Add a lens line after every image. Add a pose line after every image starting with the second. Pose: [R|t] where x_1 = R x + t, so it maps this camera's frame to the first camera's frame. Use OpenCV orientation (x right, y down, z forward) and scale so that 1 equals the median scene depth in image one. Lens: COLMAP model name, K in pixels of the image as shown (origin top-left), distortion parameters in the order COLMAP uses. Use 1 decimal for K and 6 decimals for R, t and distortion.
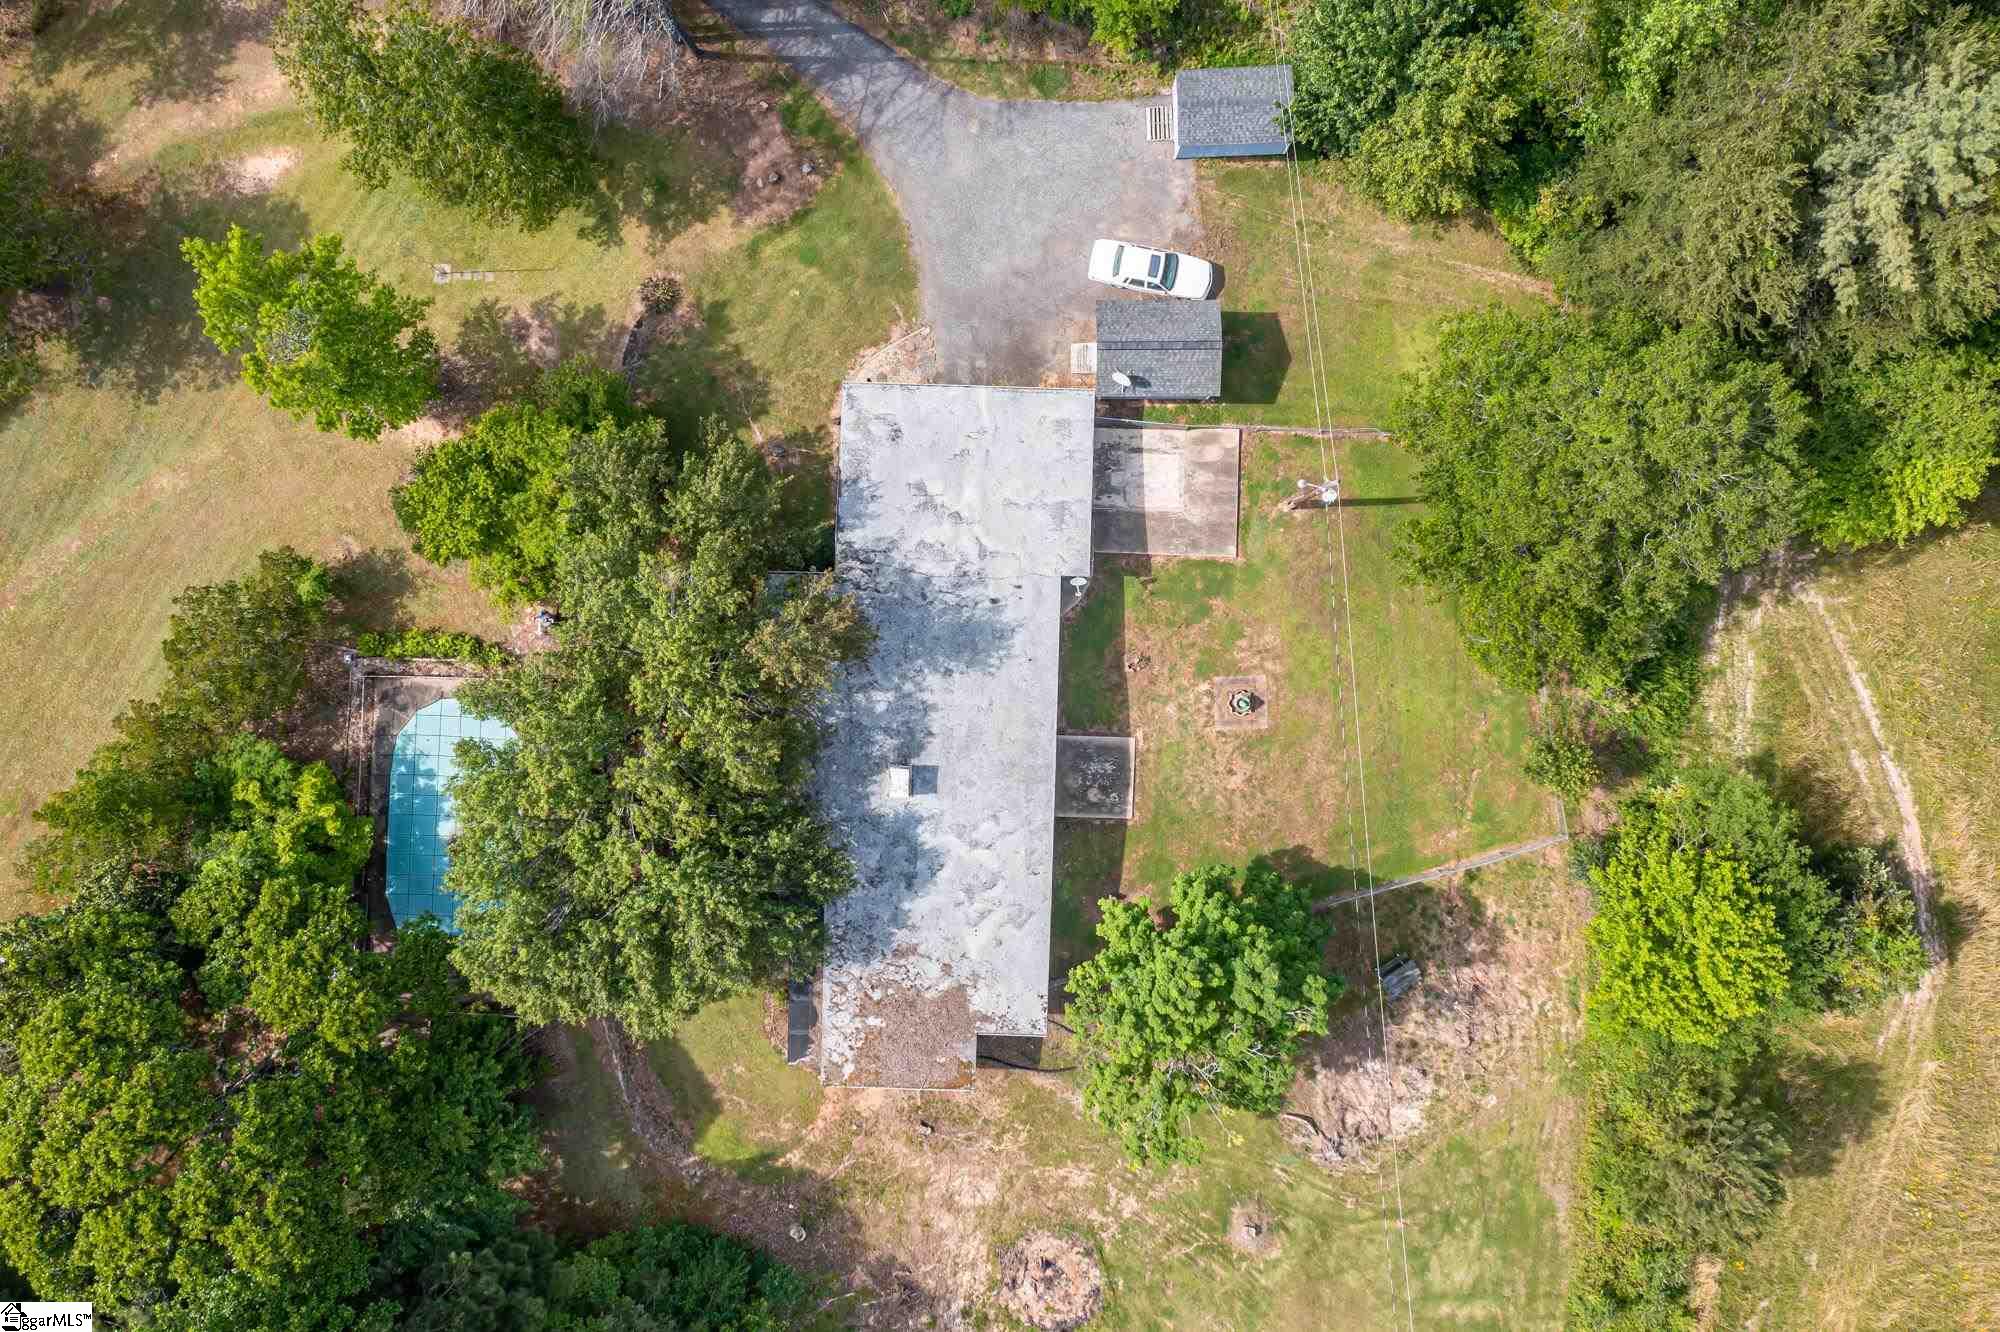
lens RADIAL K [[1539.2, 0, 1005.1], [0, 1539.2, 656.1], [0, 0, 1]] dist [-0.007092, 0.062645]
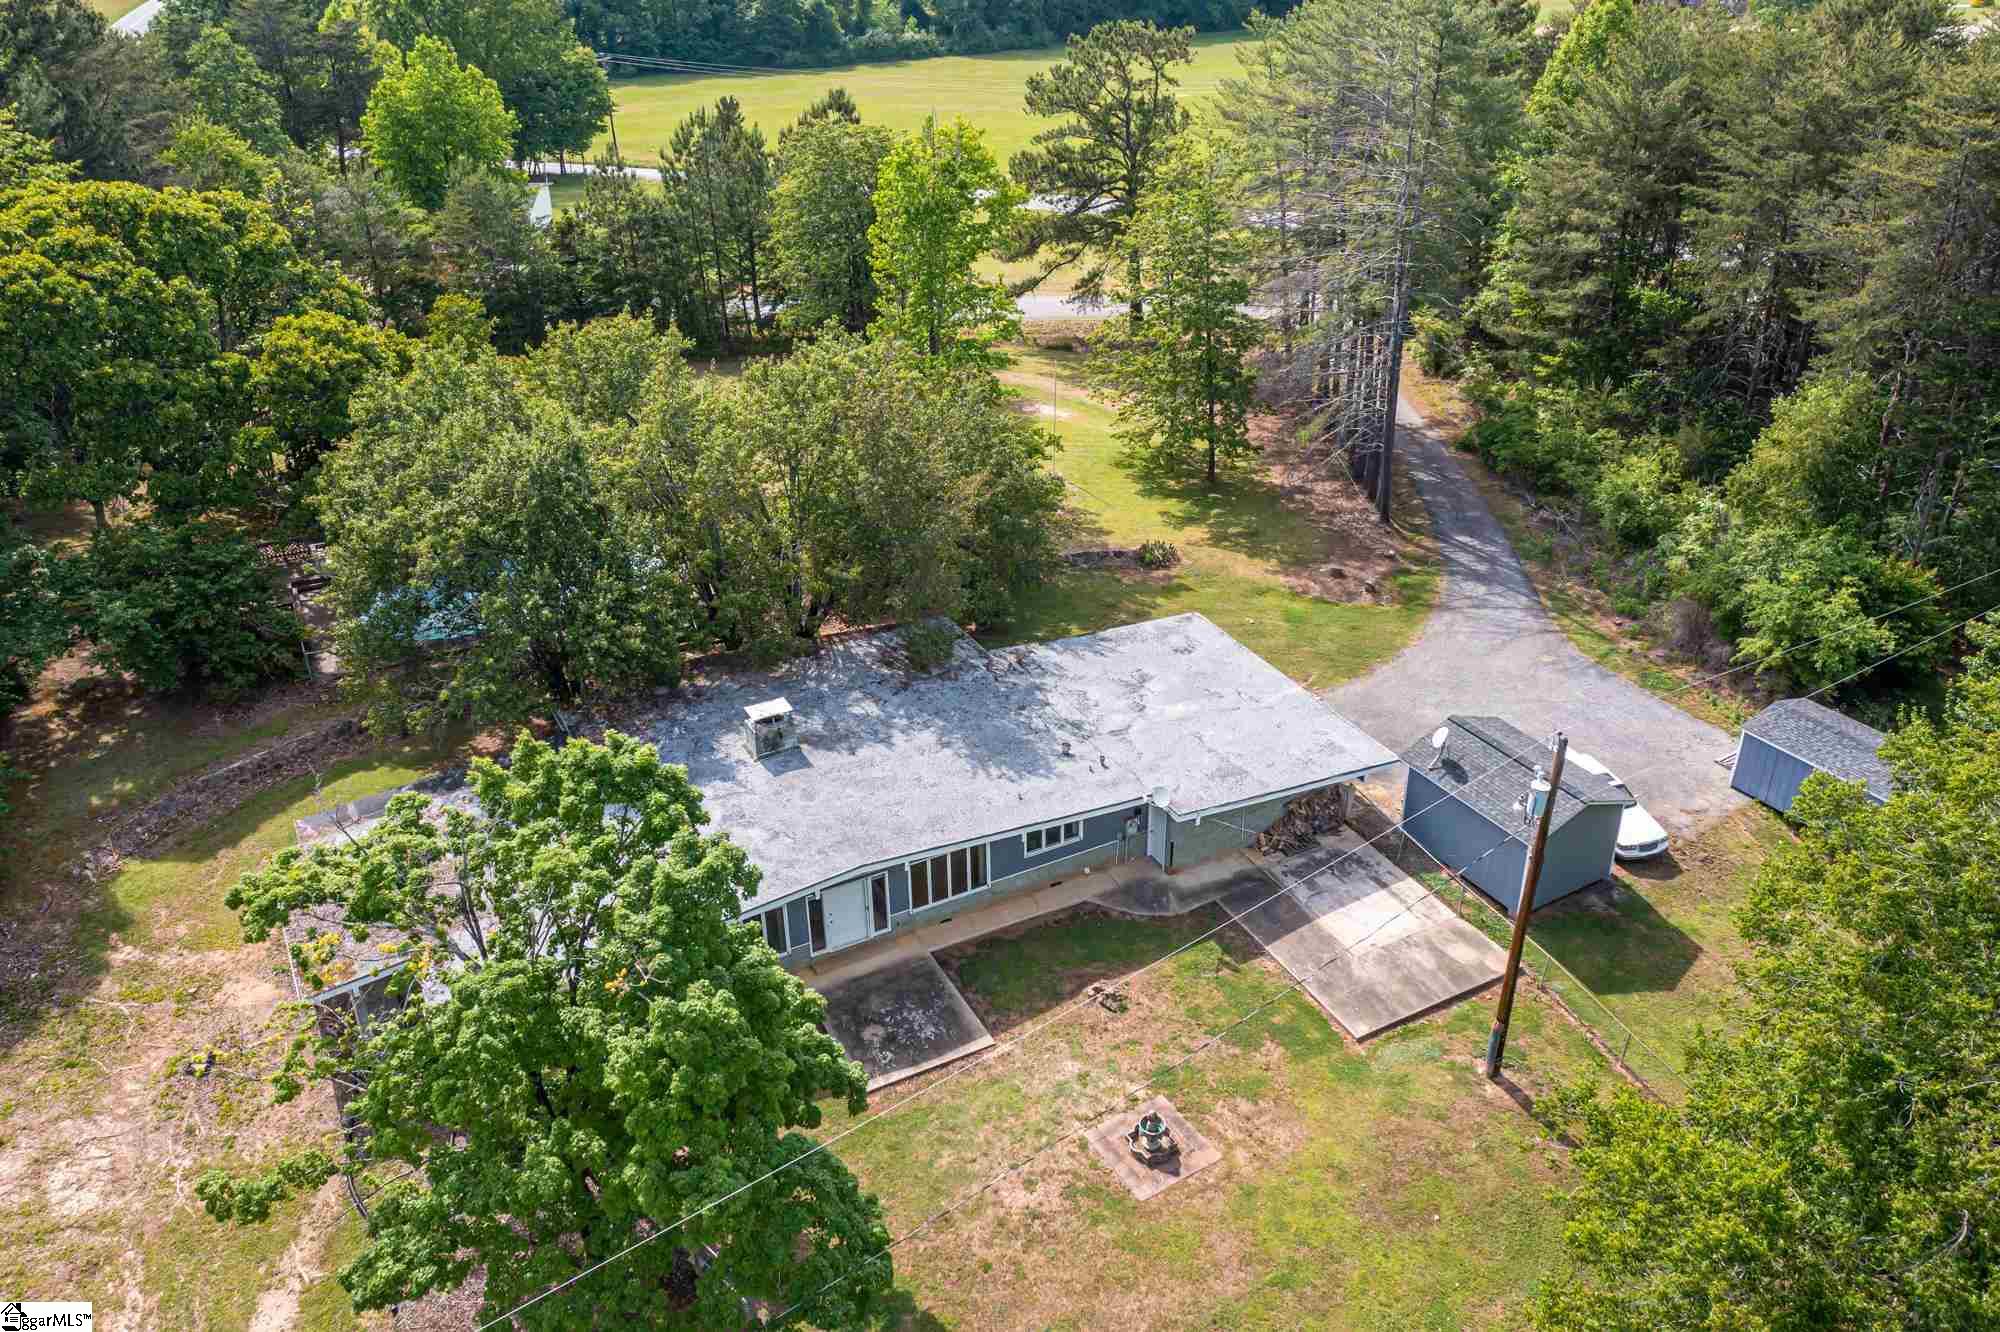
lens RADIAL K [[1539.2, 0, 1005.1], [0, 1539.2, 656.1], [0, 0, 1]] dist [-0.007092, 0.062645]
pose [[0.498508, 0.433476, -0.750725, 0.460333], [-0.866872, 0.244616, -0.434391, 0.267212], [-0.004659, 0.867330, 0.497712, 0.602817]]
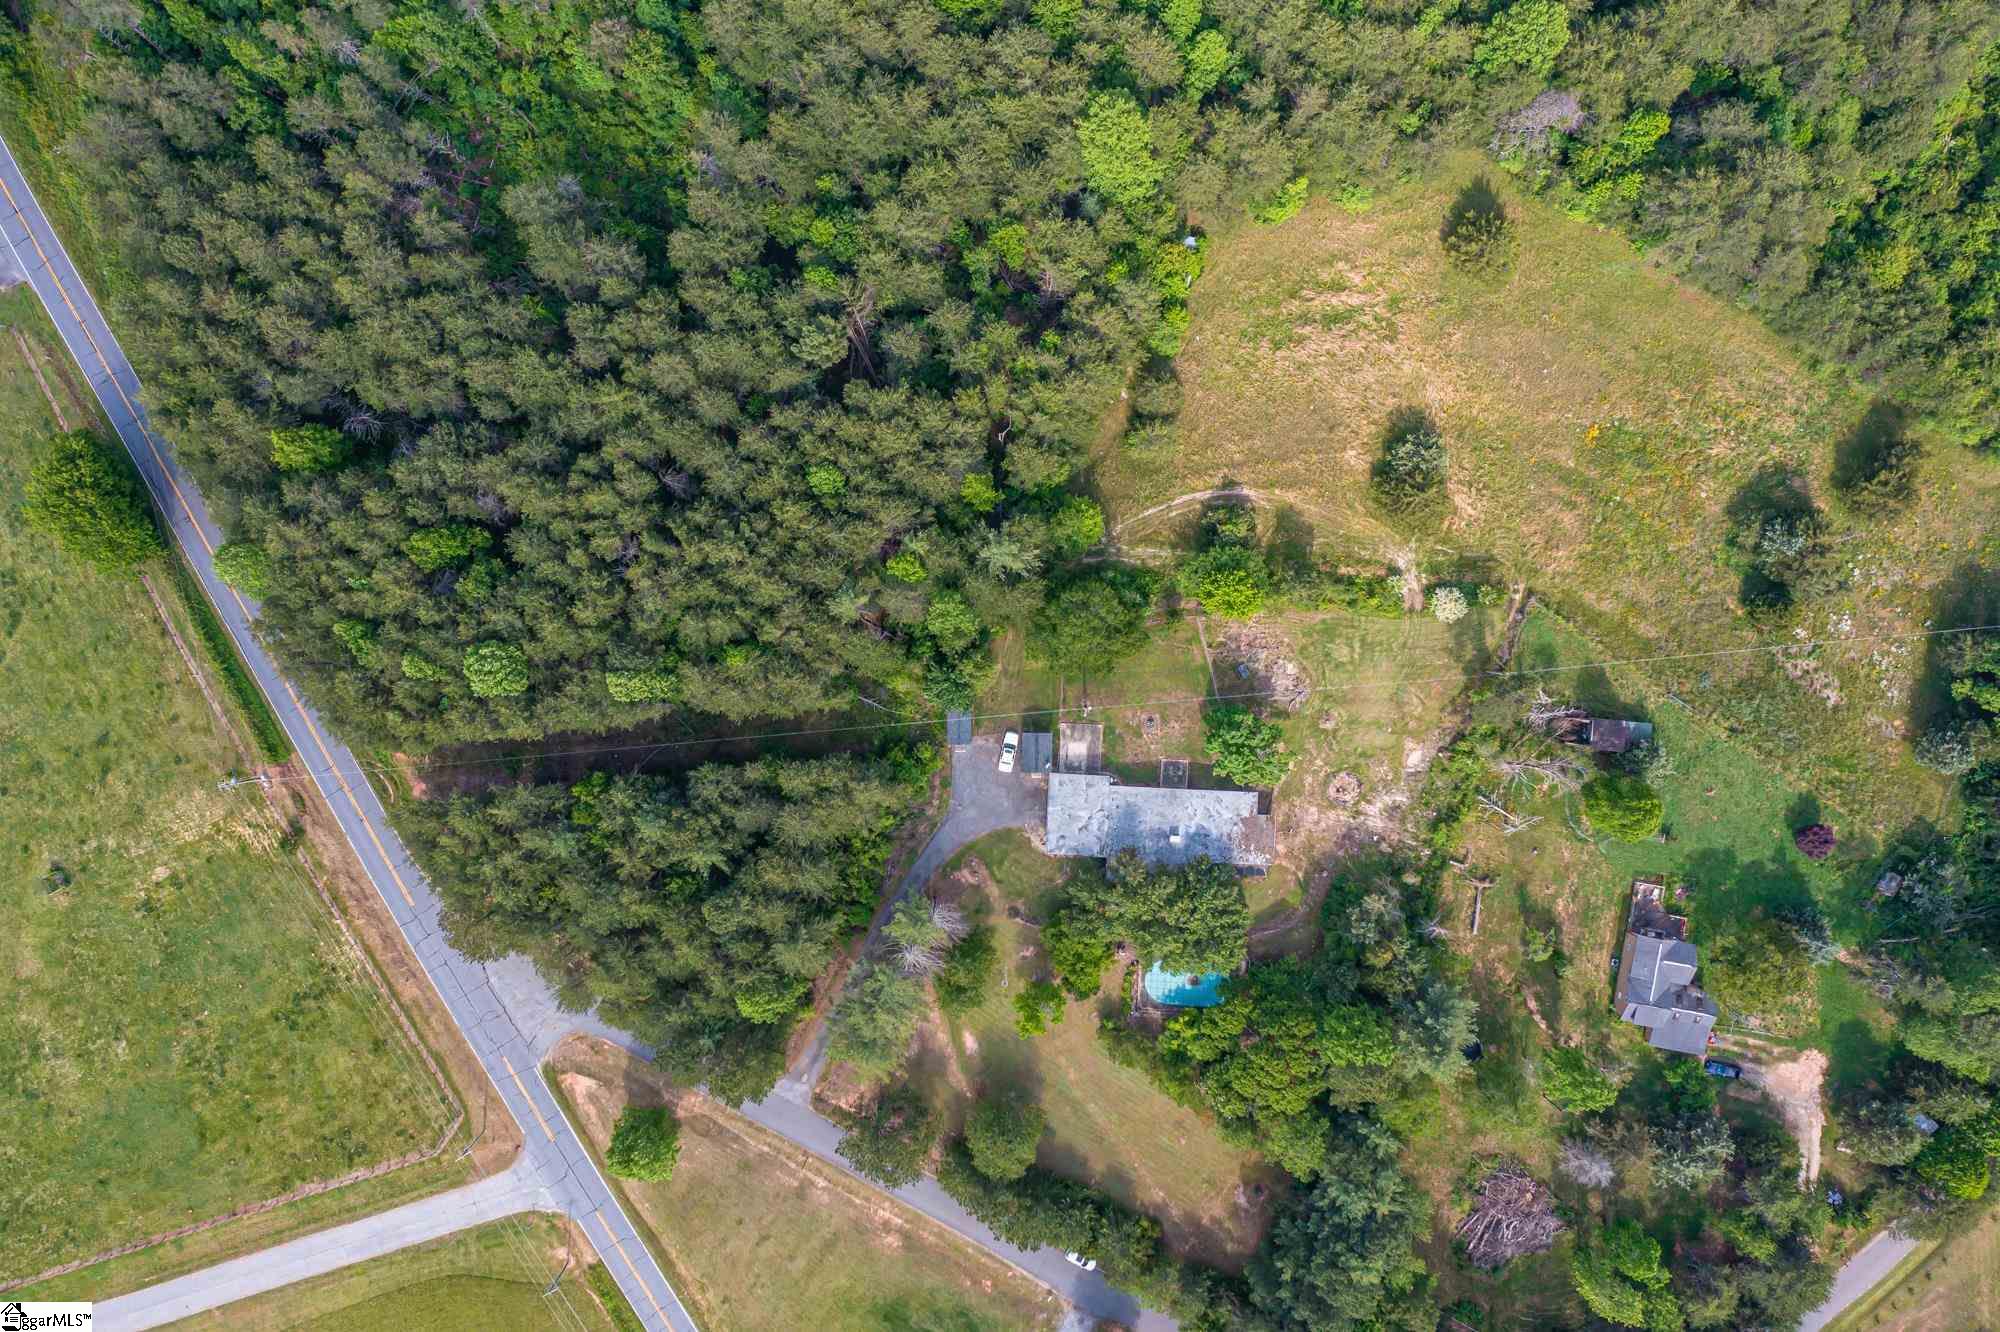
lens RADIAL K [[1539.2, 0, 1005.1], [0, 1539.2, 656.1], [0, 0, 1]] dist [-0.007092, 0.062645]
pose [[0.016045, -0.999870, -0.001771, 0.292465], [0.999165, 0.016101, -0.037555, -0.146742], [0.037579, -0.001167, 0.999293, -2.073309]]
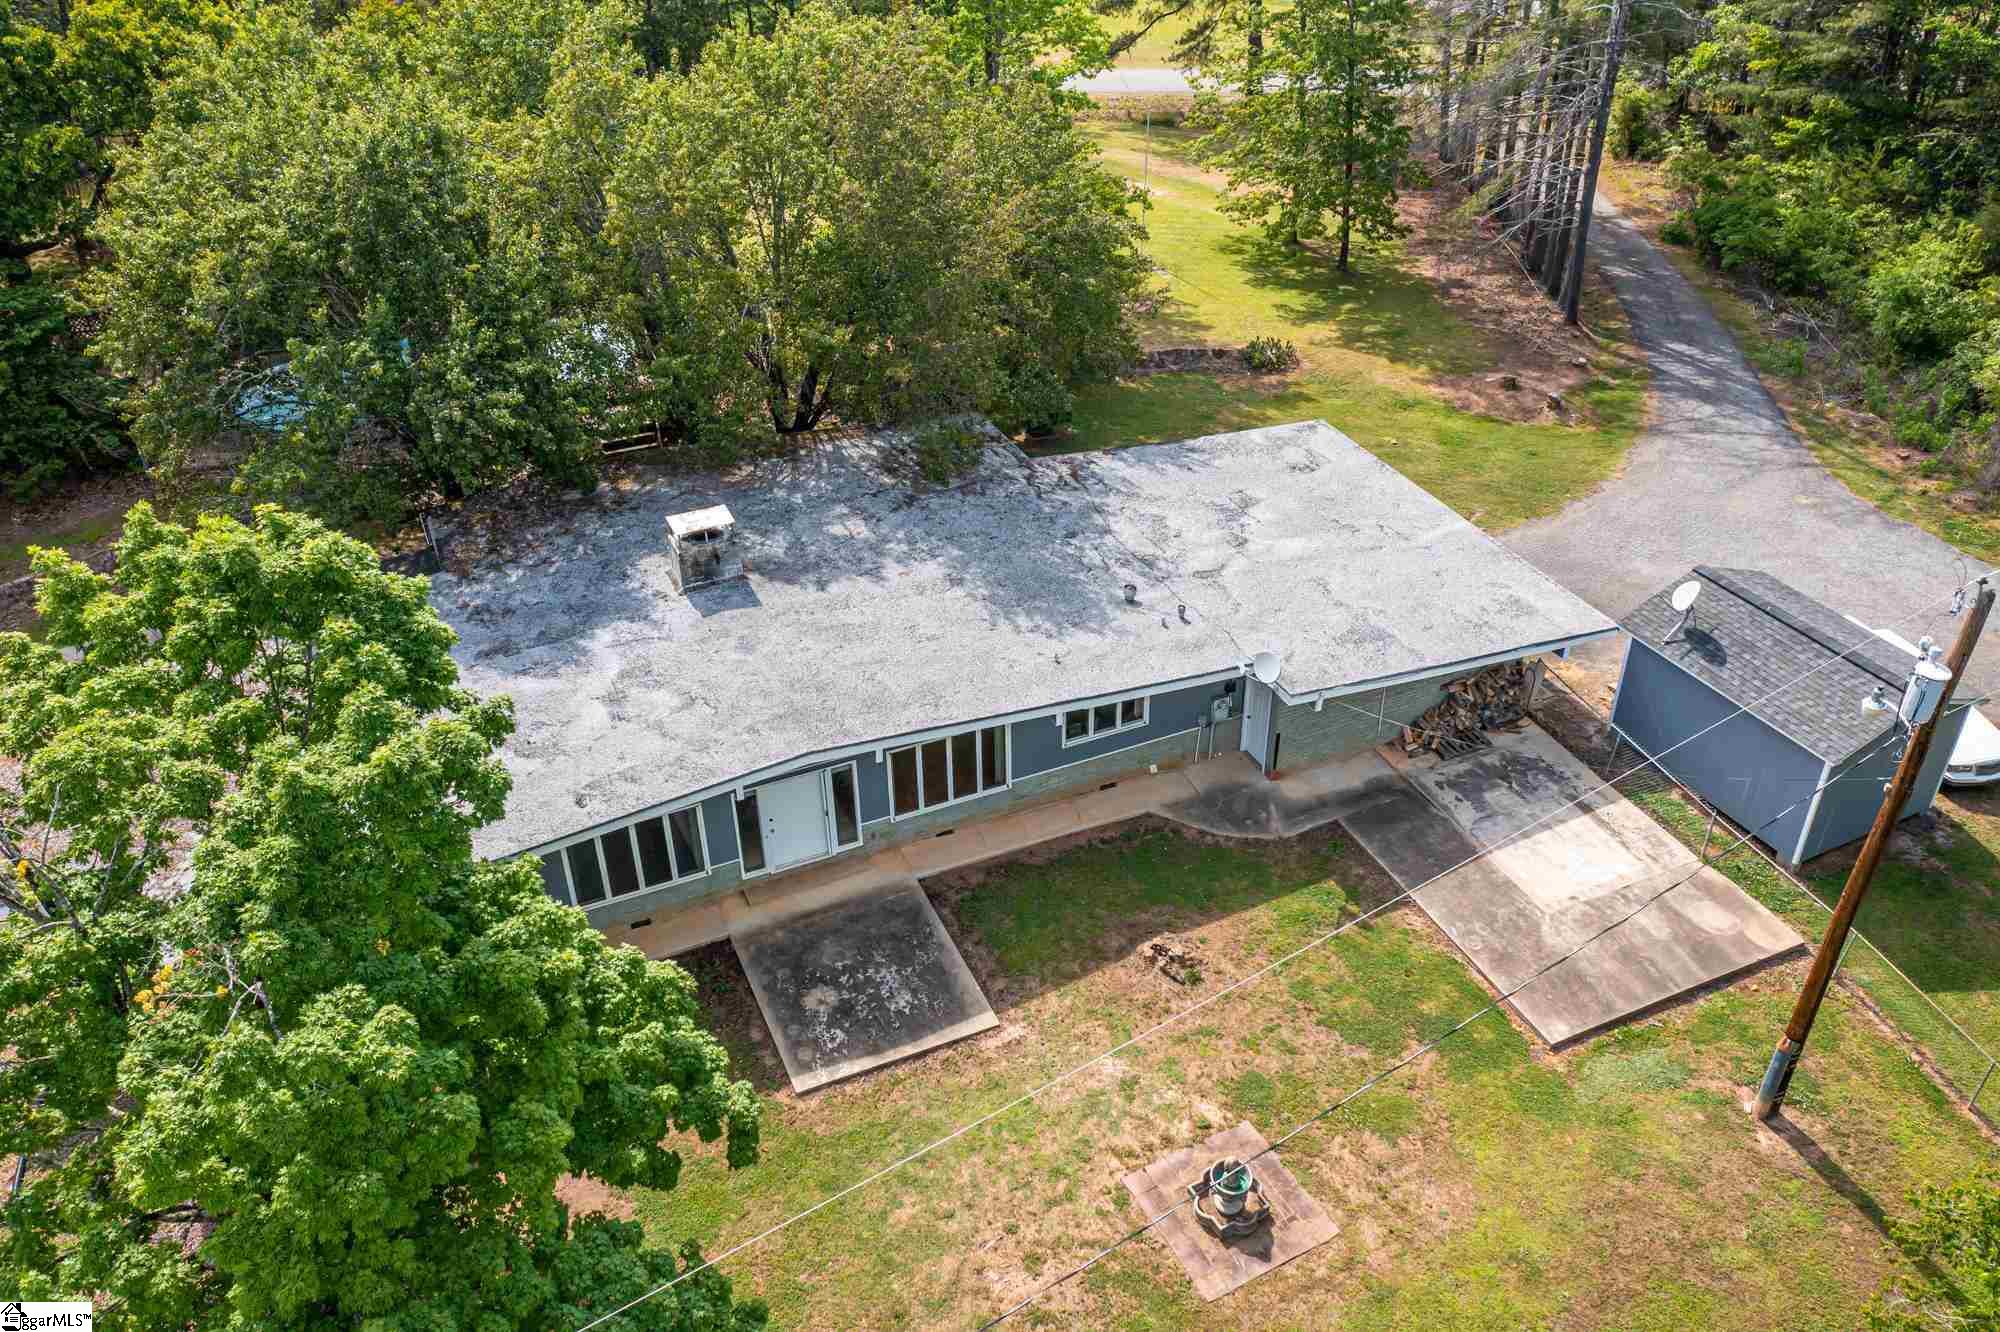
lens RADIAL K [[1542.6, 0, 1000.0], [0, 1542.6, 666.0], [0, 0, 1]] dist [-0.008919, 0.044791]
pose [[0.434877, 0.517542, -0.736907, 0.325771], [-0.900490, 0.249985, -0.355846, 0.169774], [0.000050, 0.818326, 0.574754, 0.721139]]
